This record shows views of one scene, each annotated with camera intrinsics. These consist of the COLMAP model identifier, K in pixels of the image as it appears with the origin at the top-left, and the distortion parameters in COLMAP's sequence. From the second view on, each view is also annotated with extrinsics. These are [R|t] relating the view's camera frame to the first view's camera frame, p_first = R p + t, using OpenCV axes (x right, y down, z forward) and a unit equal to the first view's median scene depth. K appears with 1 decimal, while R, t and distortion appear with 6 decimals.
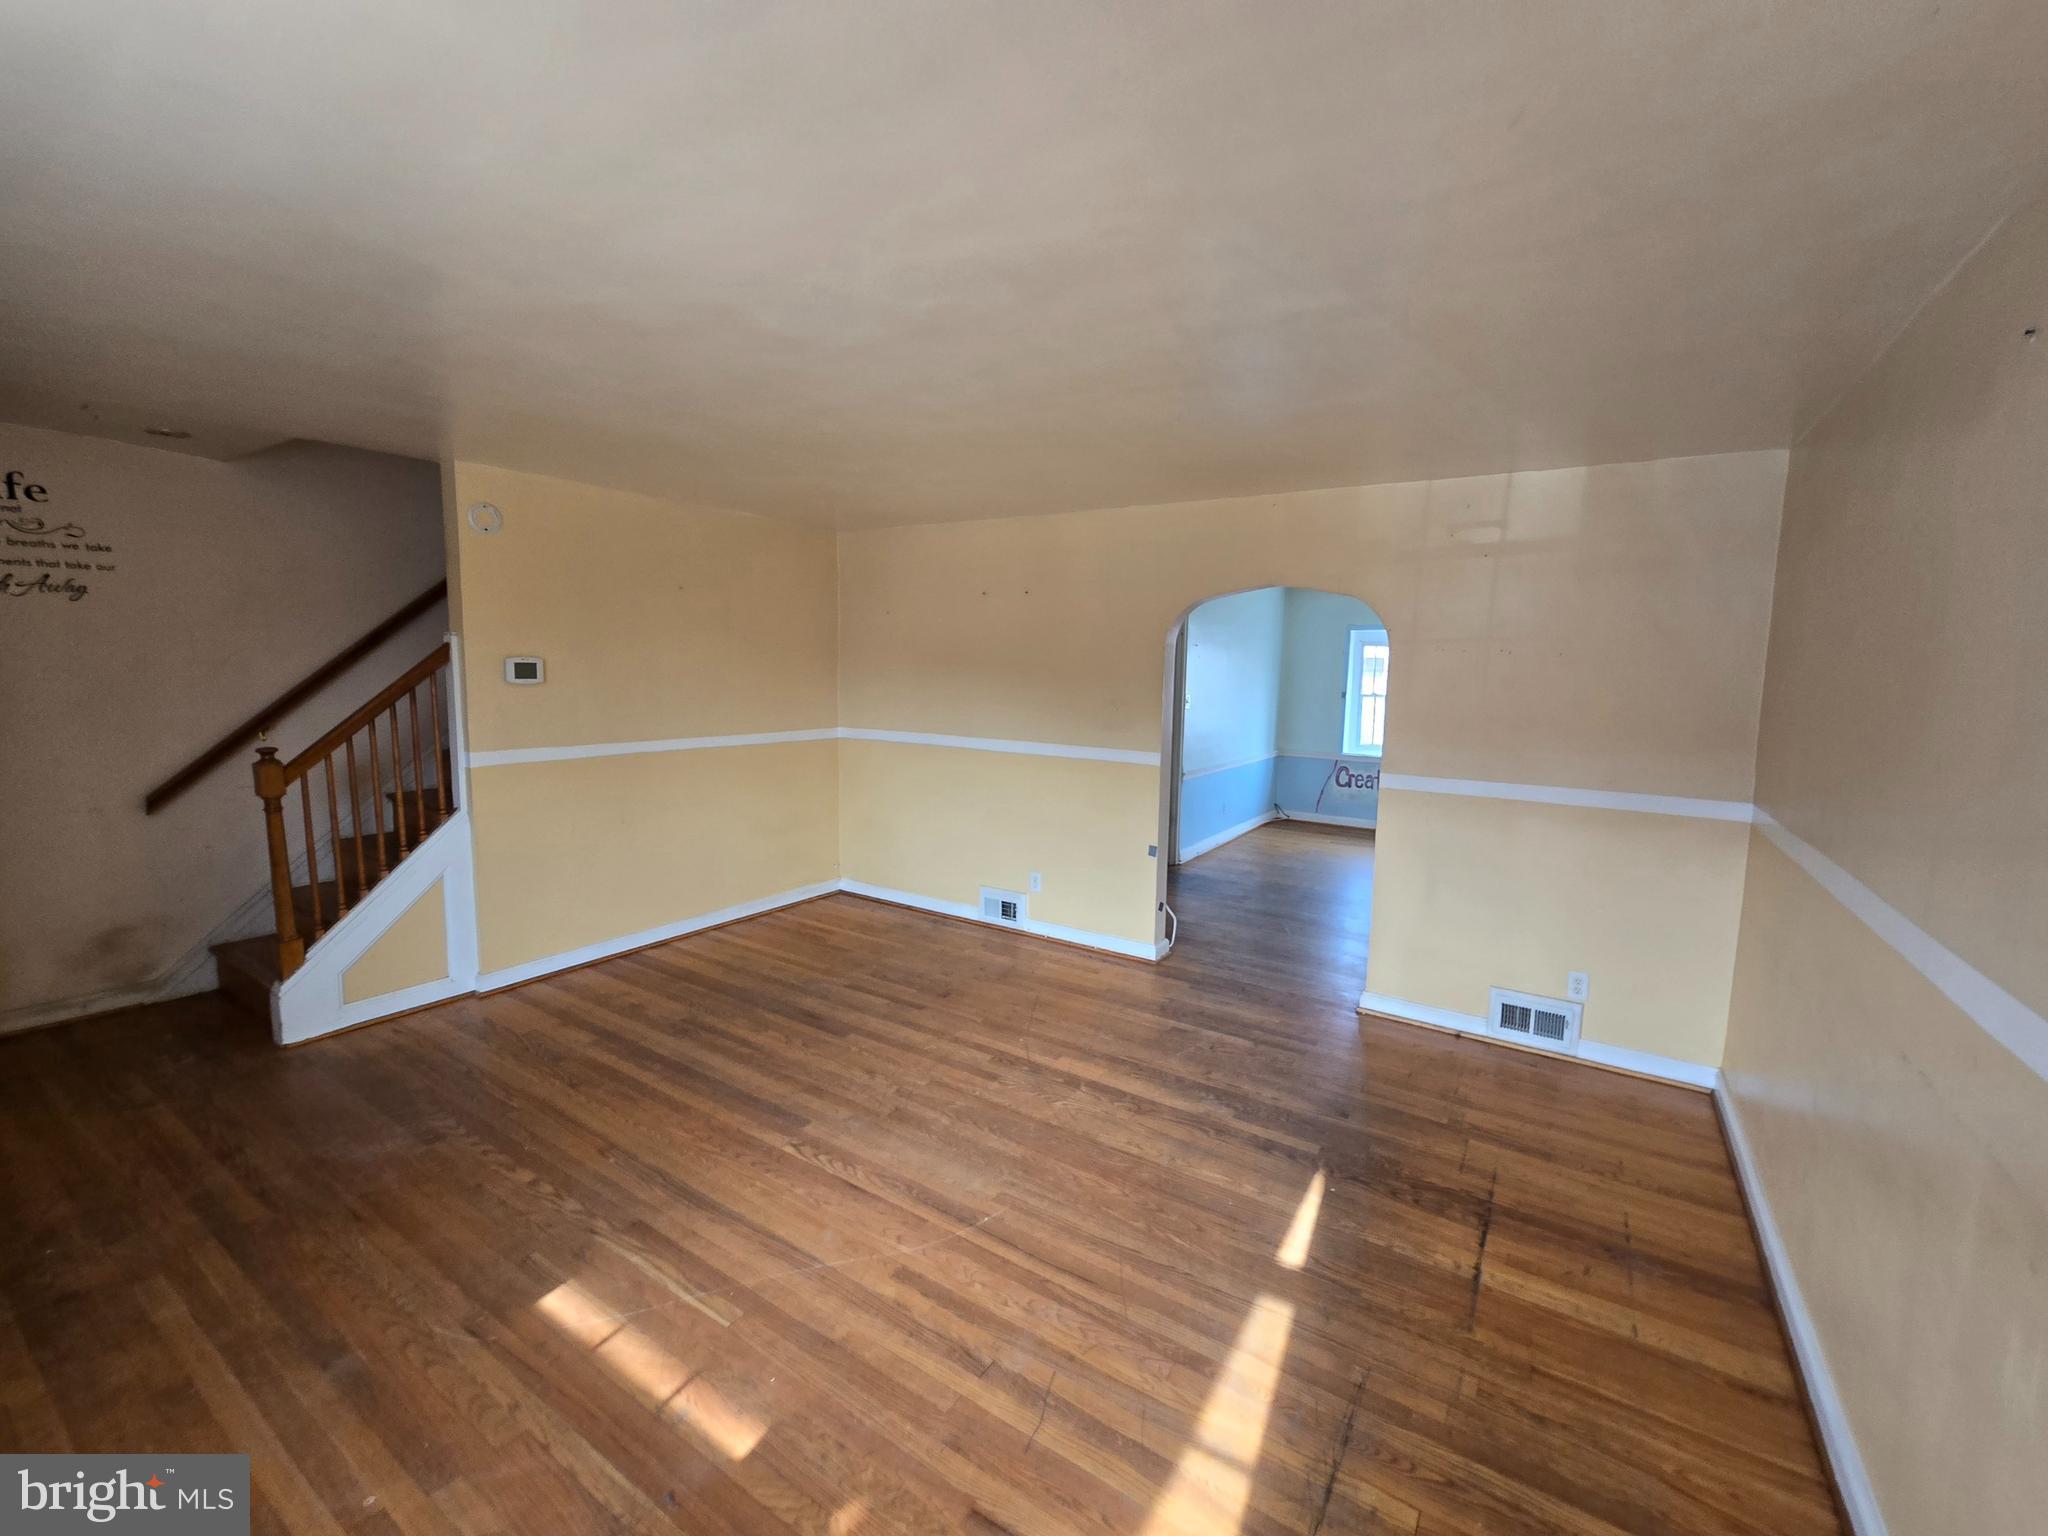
lens RADIAL K [[846.2, 0, 1061.4], [0, 846.2, 762.3], [0, 0, 1]] dist [-0.004019, -0.001468]
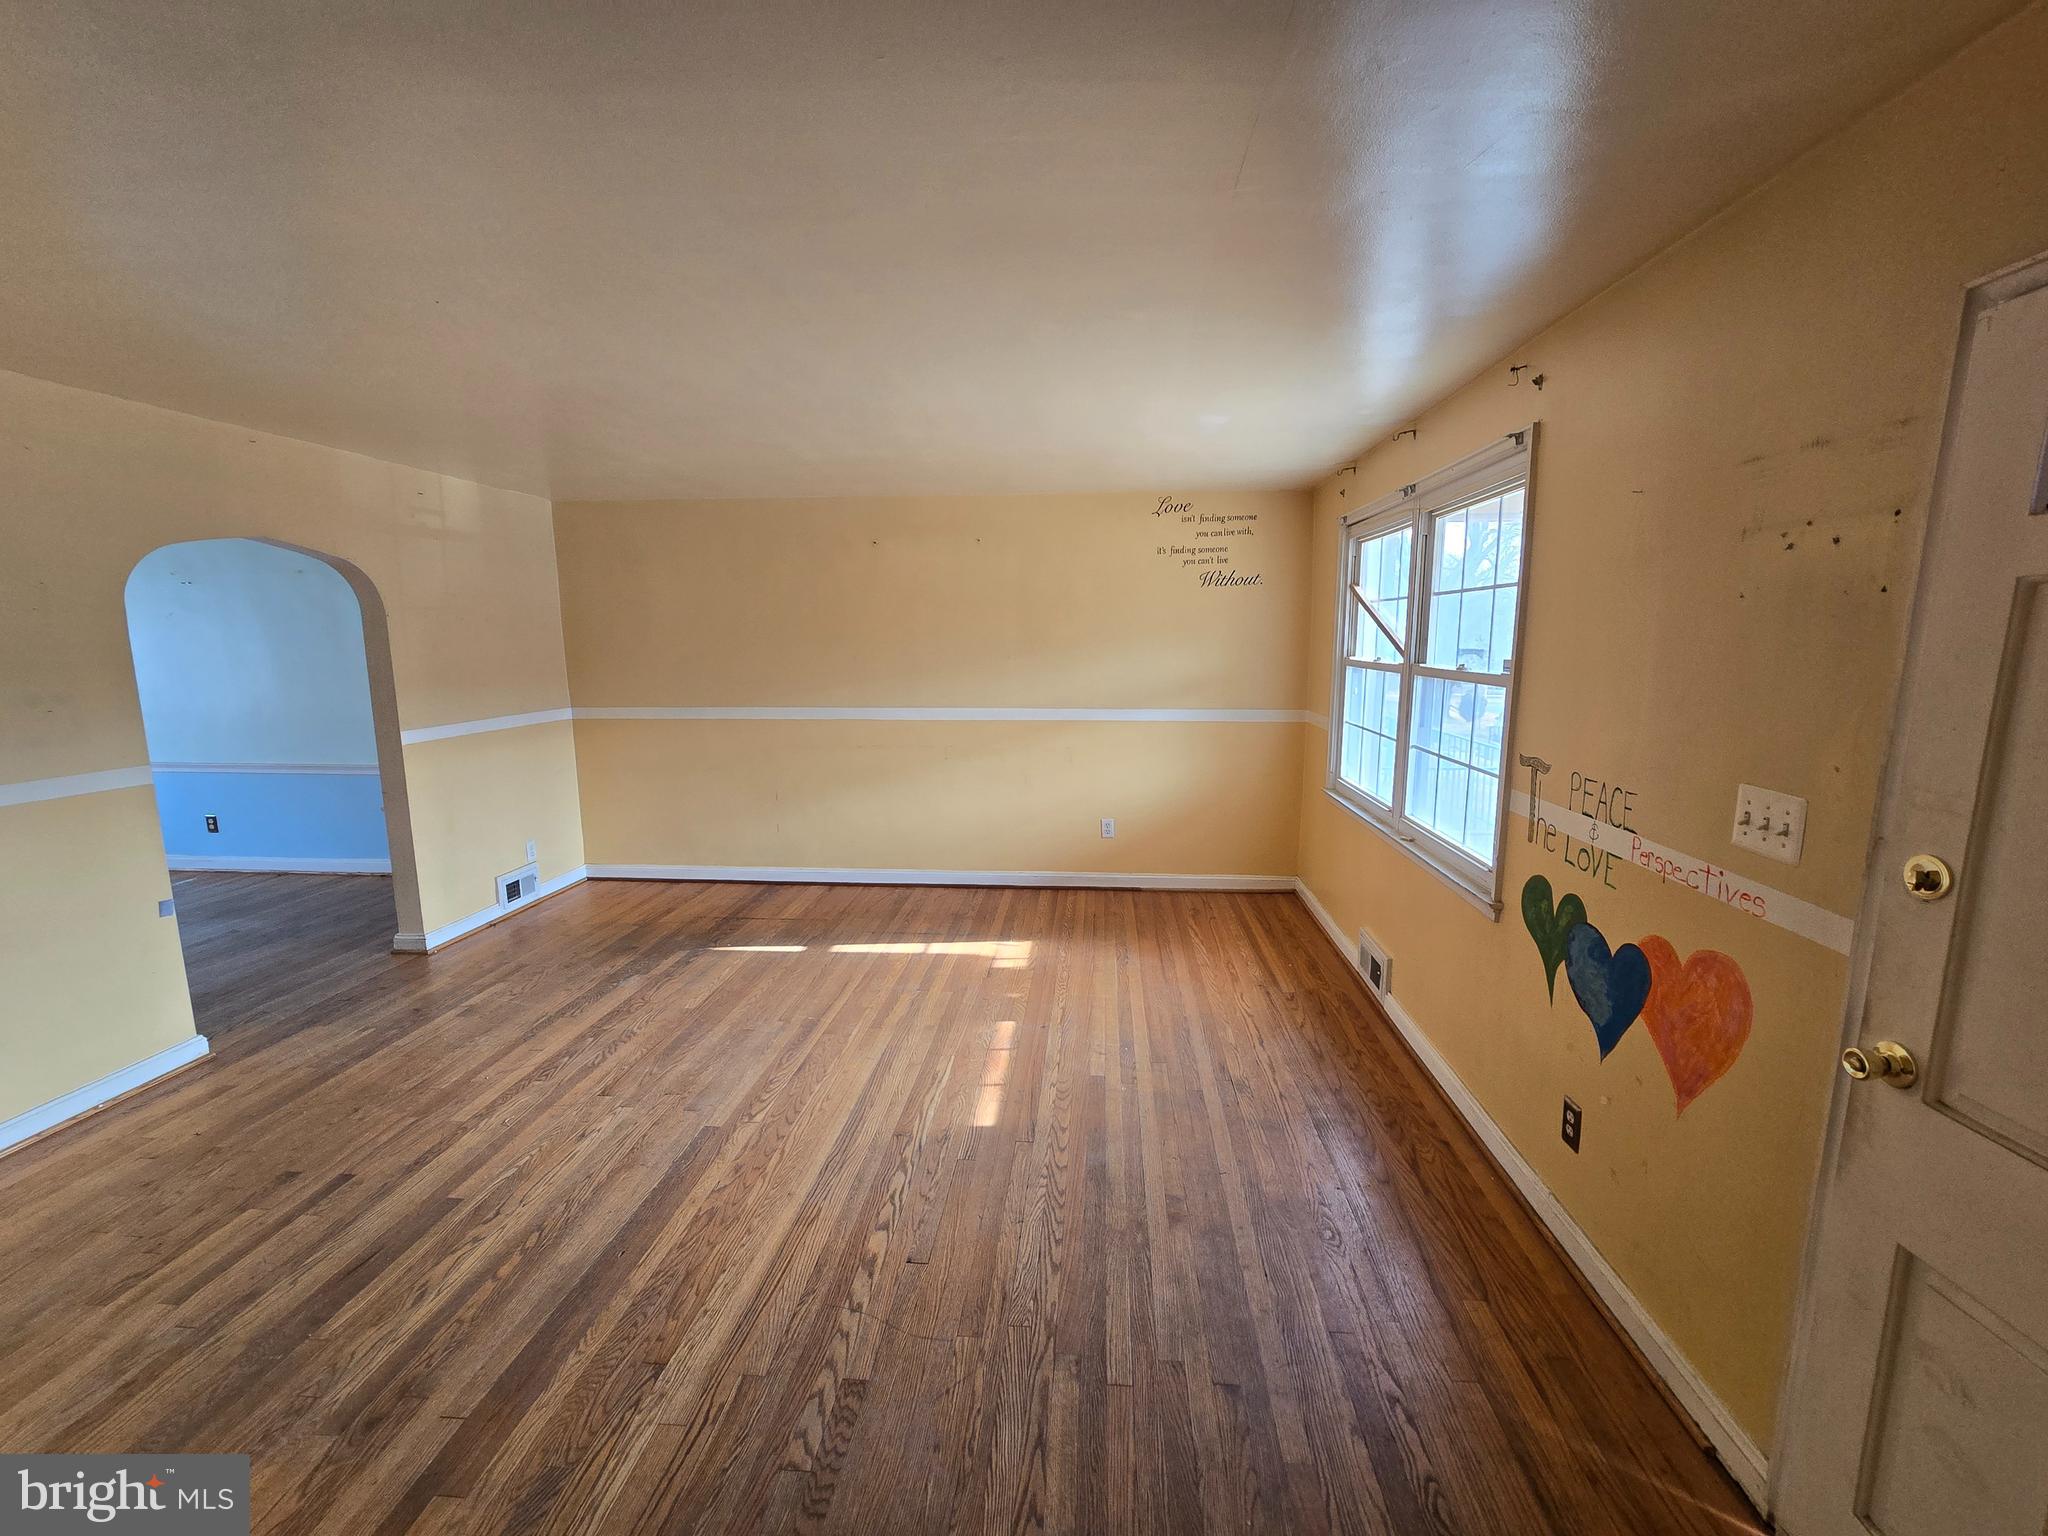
lens RADIAL K [[846.2, 0, 1042.1], [0, 846.2, 766.9], [0, 0, 1]] dist [-0.004019, -0.001468]
pose [[-0.471563, -0.160479, 0.867107, -1.070301], [0.091581, 0.969072, 0.229155, -0.130519], [-0.877064, 0.187472, -0.442282, 0.877902]]
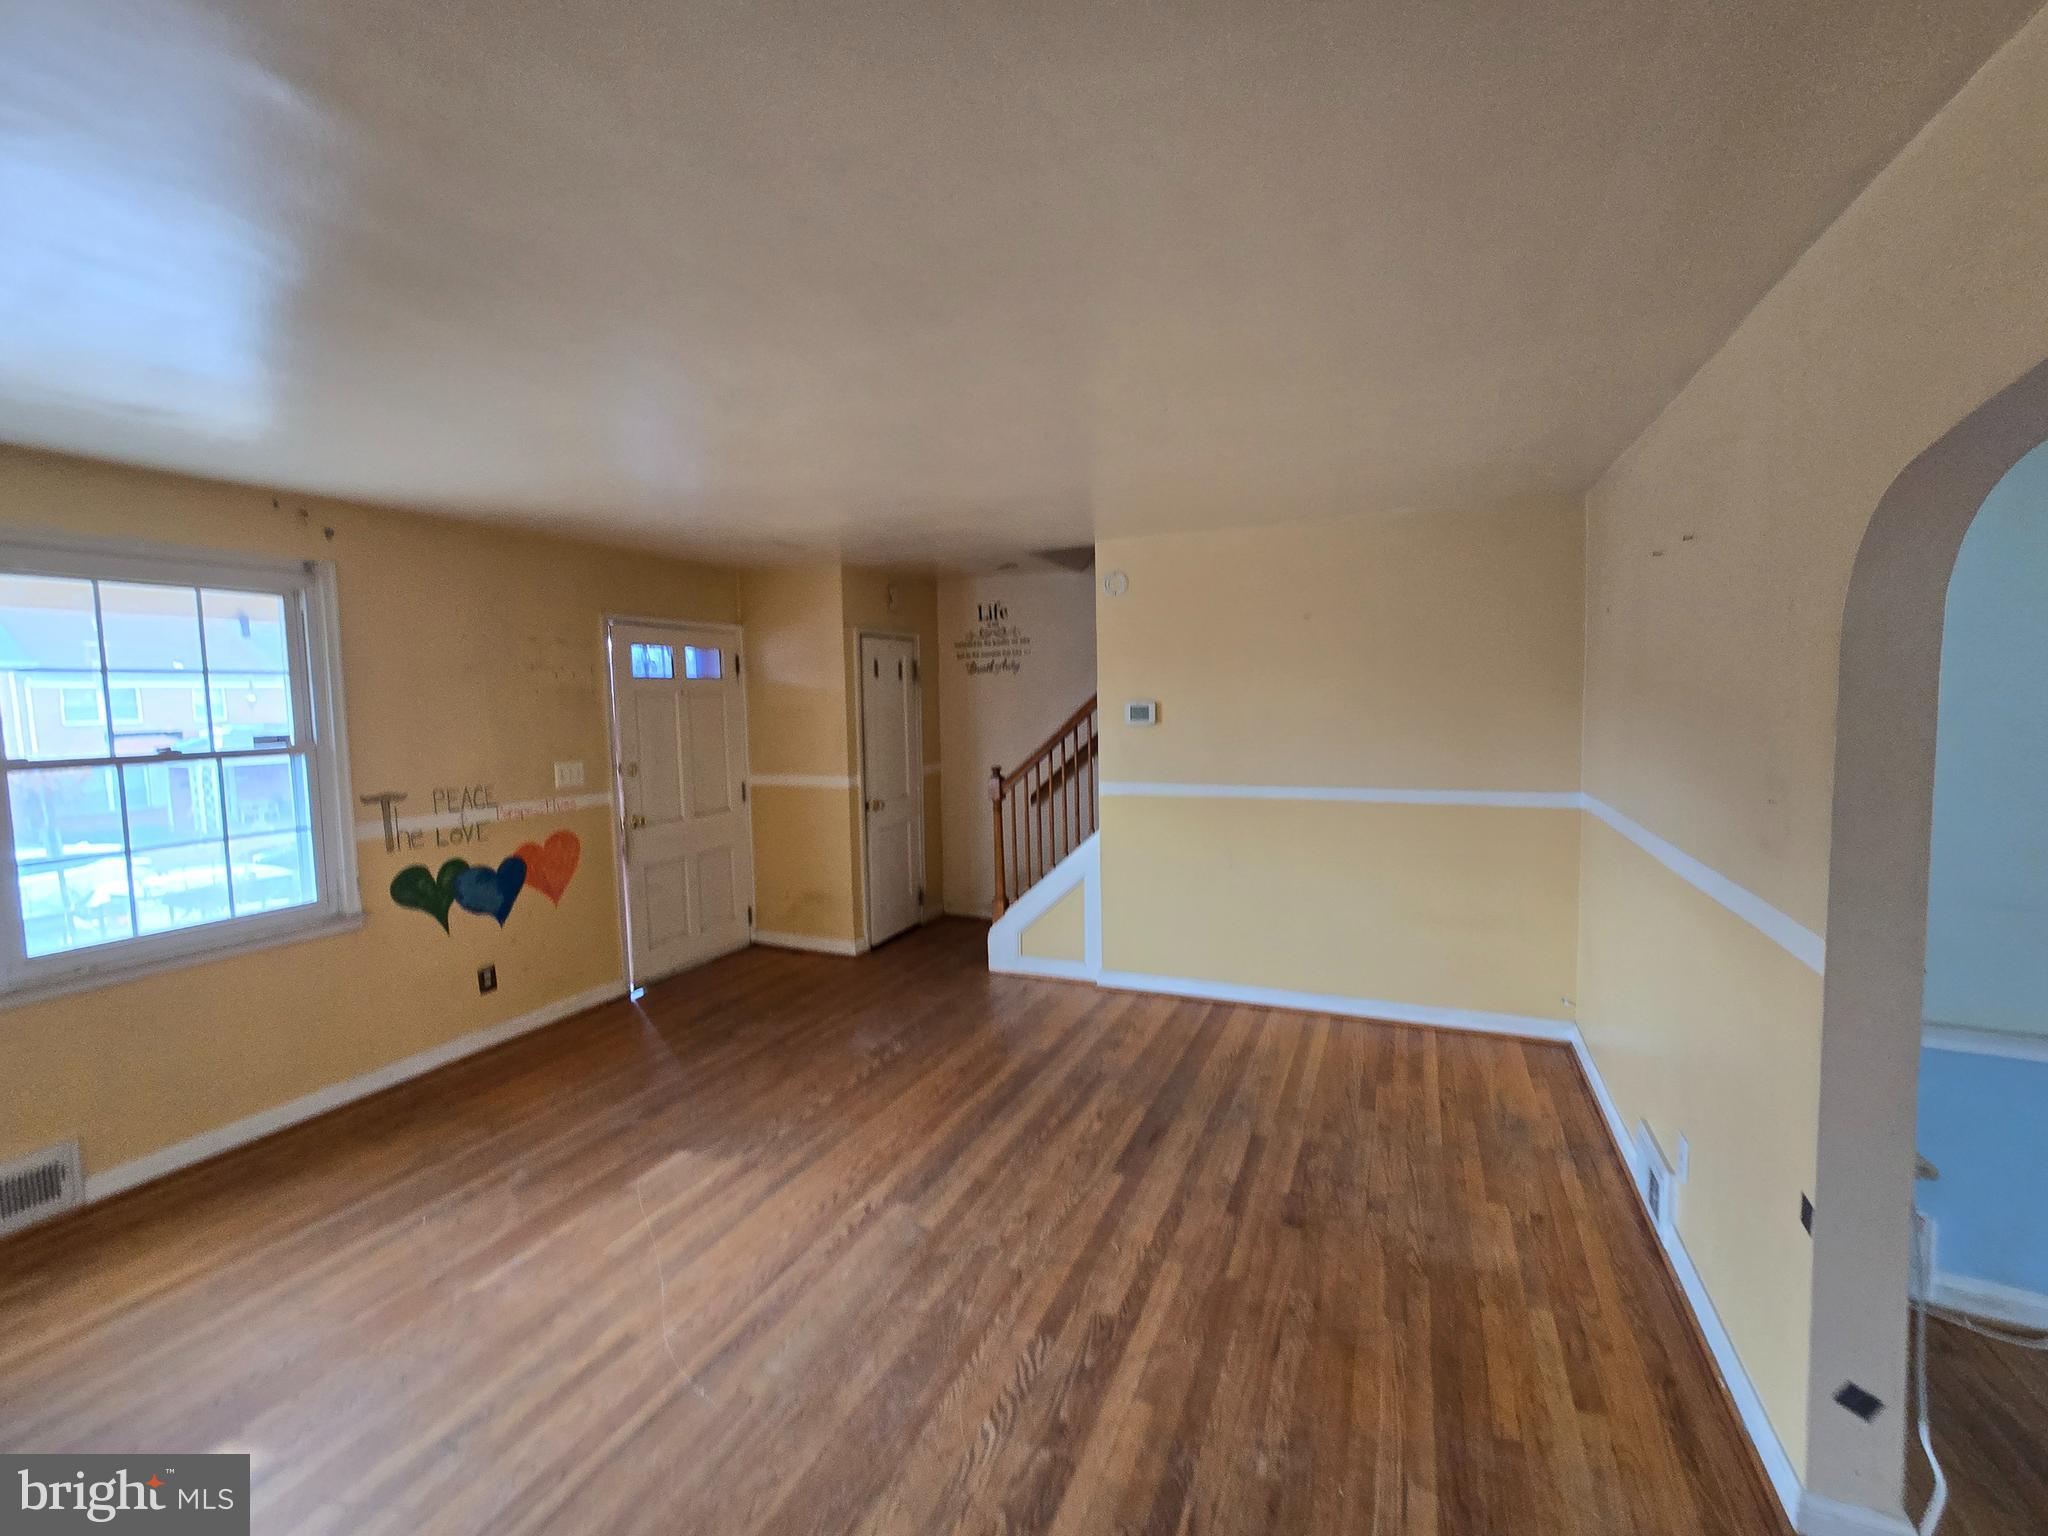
lens RADIAL K [[846.2, 0, 1035.0], [0, 846.2, 756.4], [0, 0, 1]] dist [-0.004019, -0.001468]
pose [[0.146666, 0.044358, -0.988191, 0.528822], [-0.090163, 0.995435, 0.031301, -0.087212], [0.985068, 0.084508, 0.149996, 0.825634]]
